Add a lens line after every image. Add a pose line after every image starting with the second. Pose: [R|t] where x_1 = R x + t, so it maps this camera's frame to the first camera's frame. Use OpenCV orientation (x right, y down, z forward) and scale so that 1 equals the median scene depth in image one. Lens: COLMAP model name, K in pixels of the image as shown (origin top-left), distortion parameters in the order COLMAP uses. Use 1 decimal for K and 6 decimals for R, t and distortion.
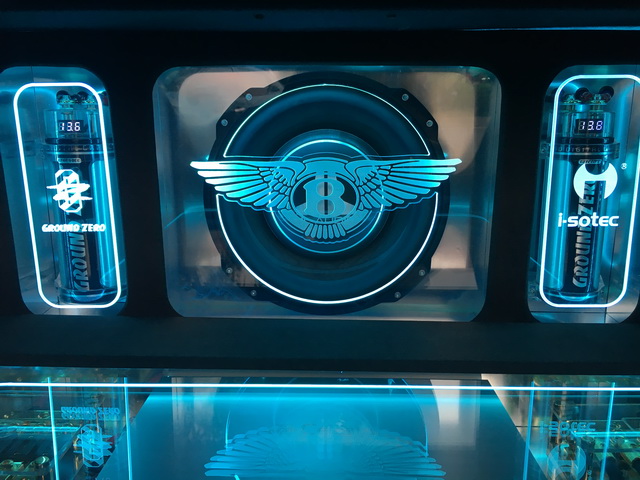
lens RADIAL K [[538.3, 0, 323.2], [0, 538.3, 235.6], [0, 0, 1]] dist [0.051031, 0.005096]
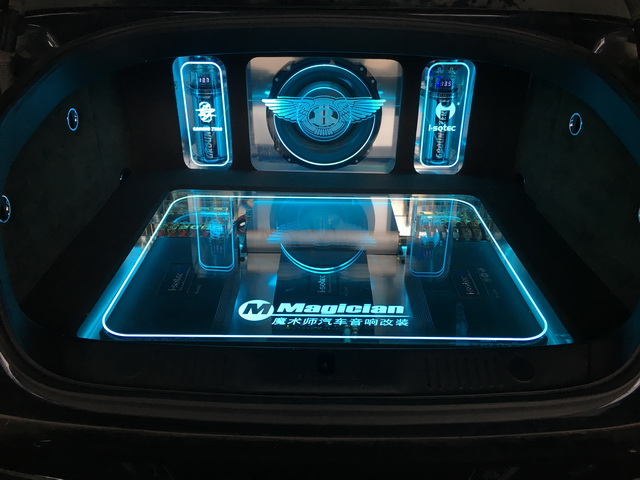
lens RADIAL K [[538.3, 0, 319.3], [0, 538.3, 236.3], [0, 0, 1]] dist [0.051031, 0.005096]
pose [[0.999923, 0.005496, 0.011098, -0.035506], [-0.008296, 0.962635, 0.270673, -0.192191], [-0.009195, -0.270745, 0.962607, -1.212137]]
